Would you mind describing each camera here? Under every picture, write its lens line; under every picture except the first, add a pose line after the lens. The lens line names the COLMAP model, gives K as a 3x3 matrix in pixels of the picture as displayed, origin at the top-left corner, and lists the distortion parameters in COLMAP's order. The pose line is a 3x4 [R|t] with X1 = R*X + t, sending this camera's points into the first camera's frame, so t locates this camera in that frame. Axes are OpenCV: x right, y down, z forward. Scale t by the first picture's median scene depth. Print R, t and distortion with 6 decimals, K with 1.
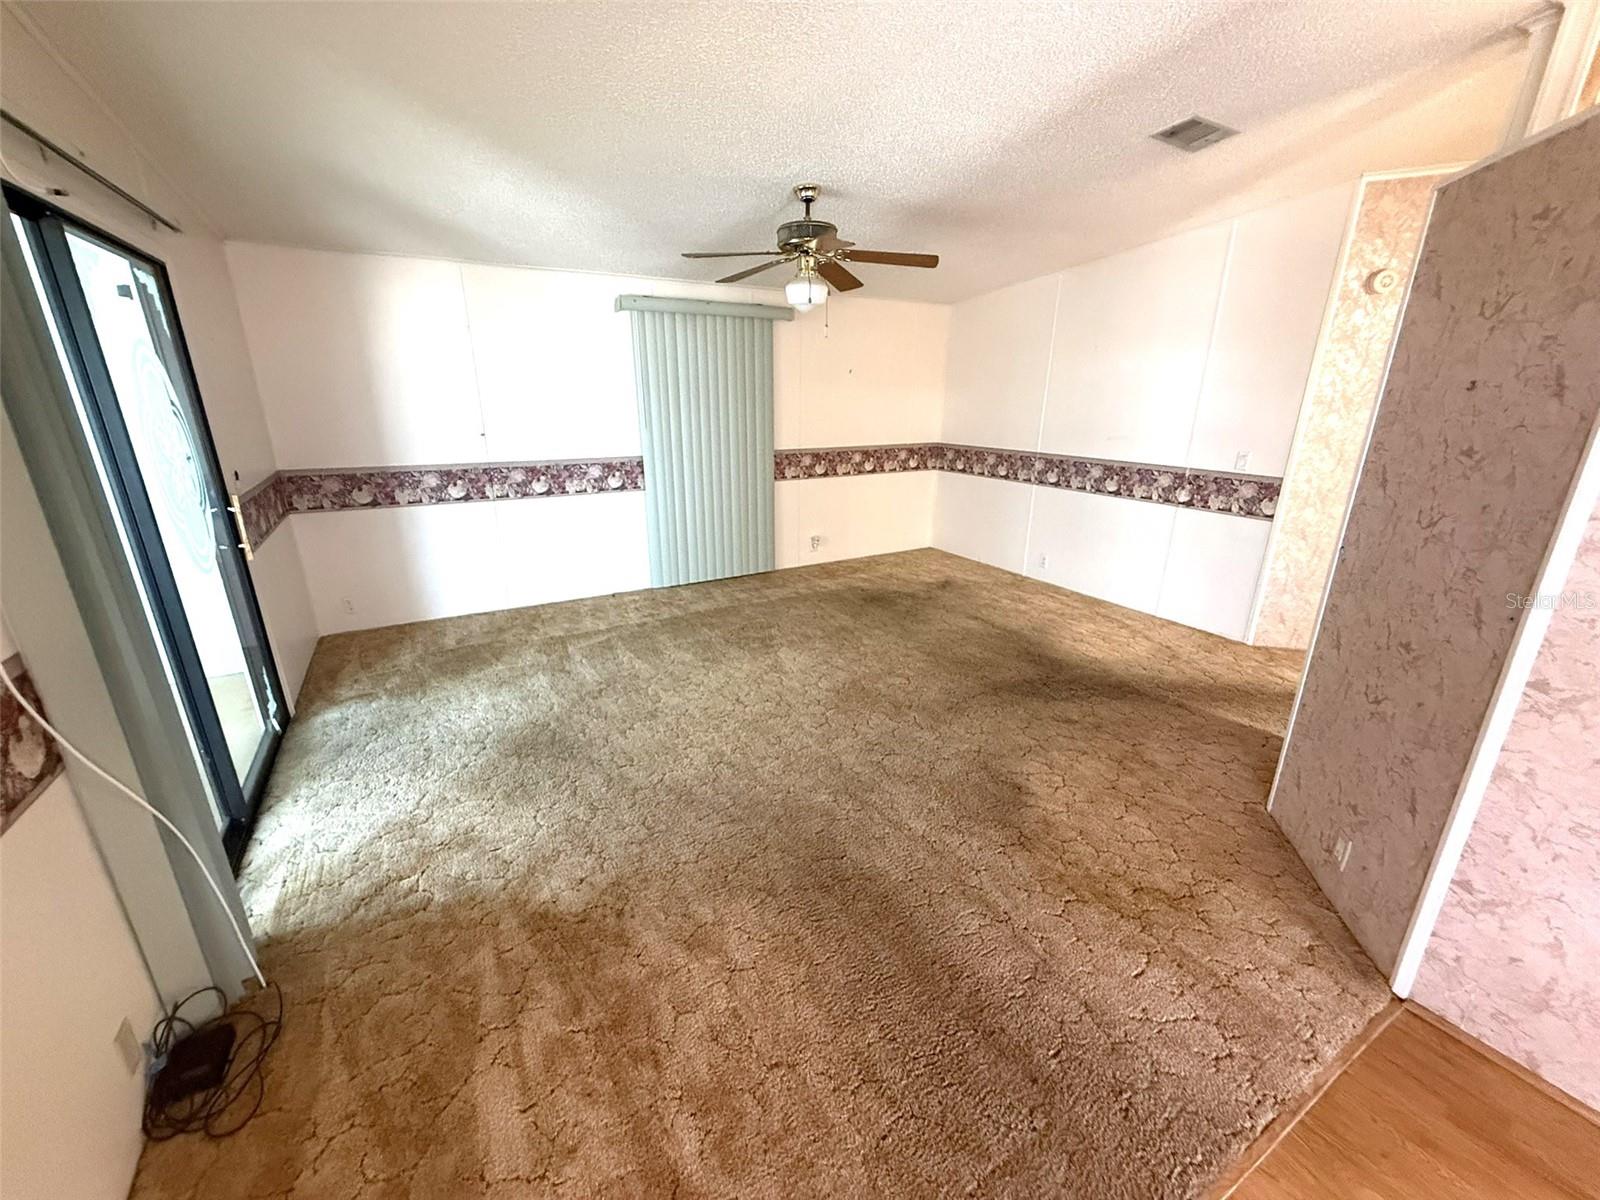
lens RADIAL K [[641.6, 0, 794.7], [0, 641.6, 599.6], [0, 0, 1]] dist [0.001989, -0.000402]
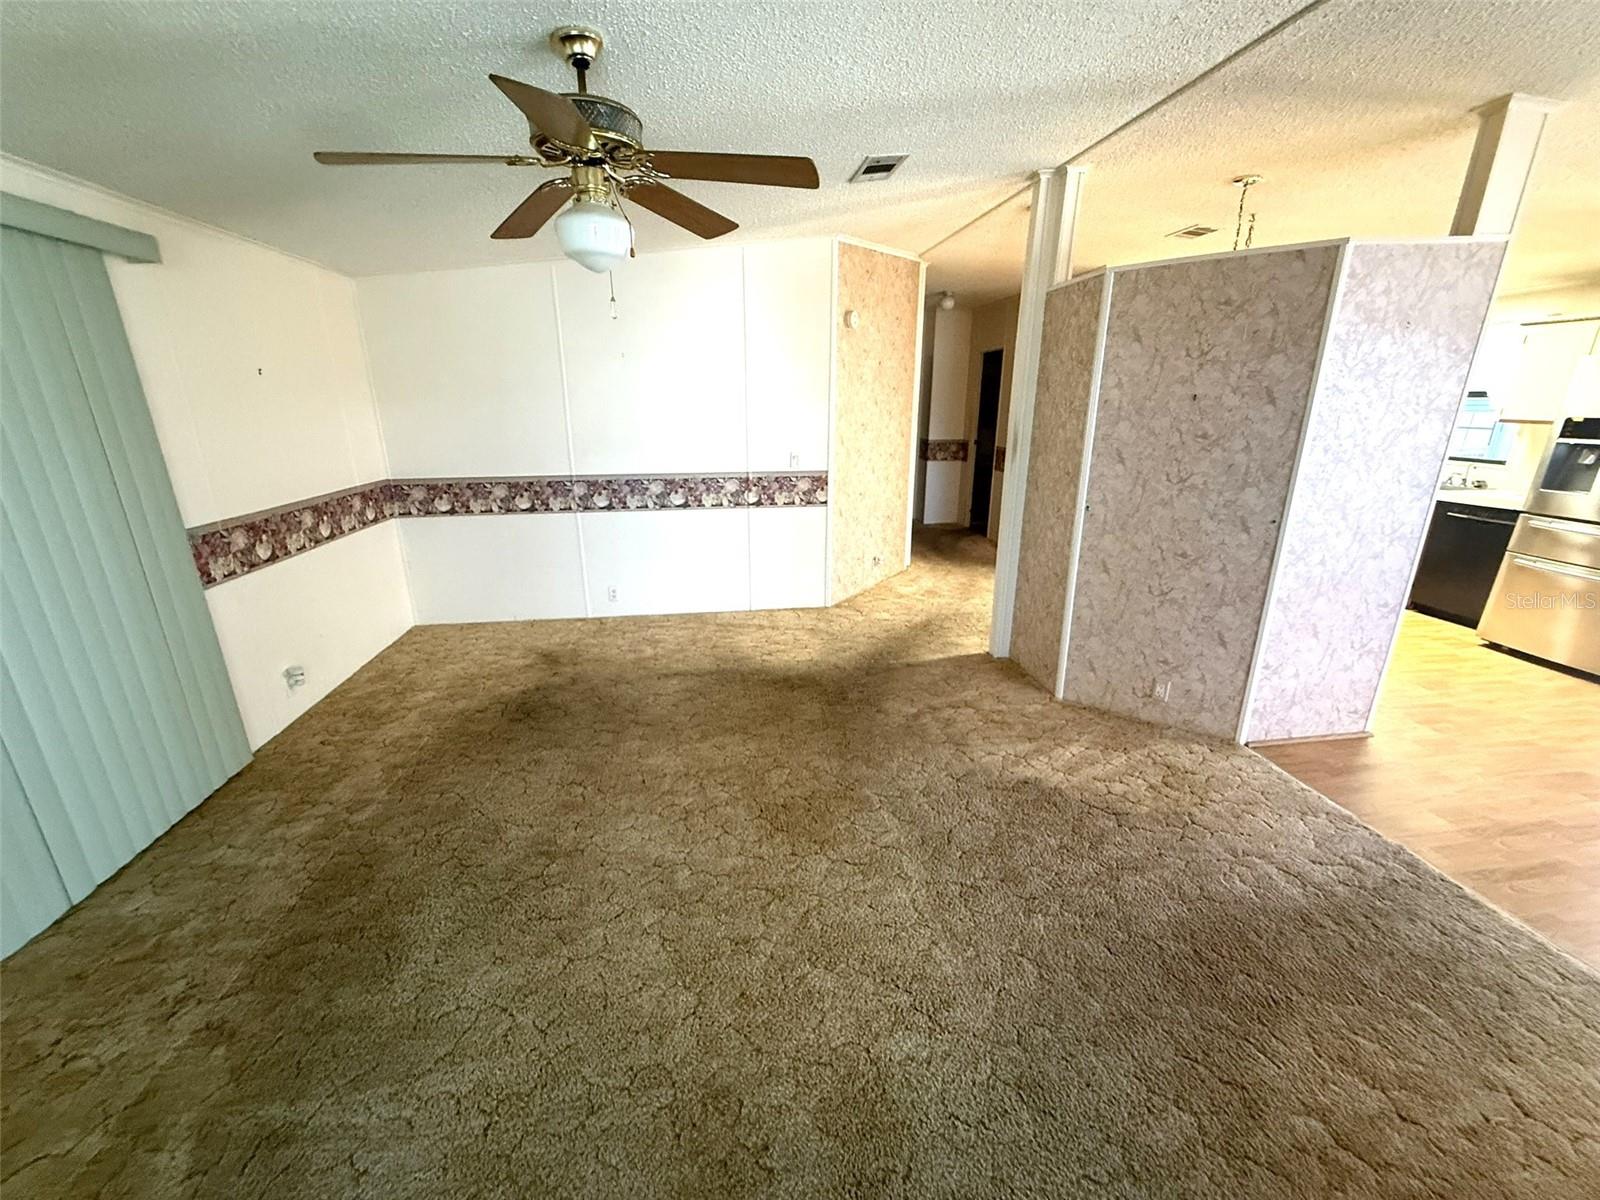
lens RADIAL K [[641.6, 0, 796.8], [0, 641.6, 605.7], [0, 0, 1]] dist [0.001989, -0.000402]
pose [[0.369662, -0.292463, 0.881938, -0.342554], [0.293118, 0.937410, 0.187999, -0.154474], [-0.881721, 0.189016, 0.432251, 0.446518]]
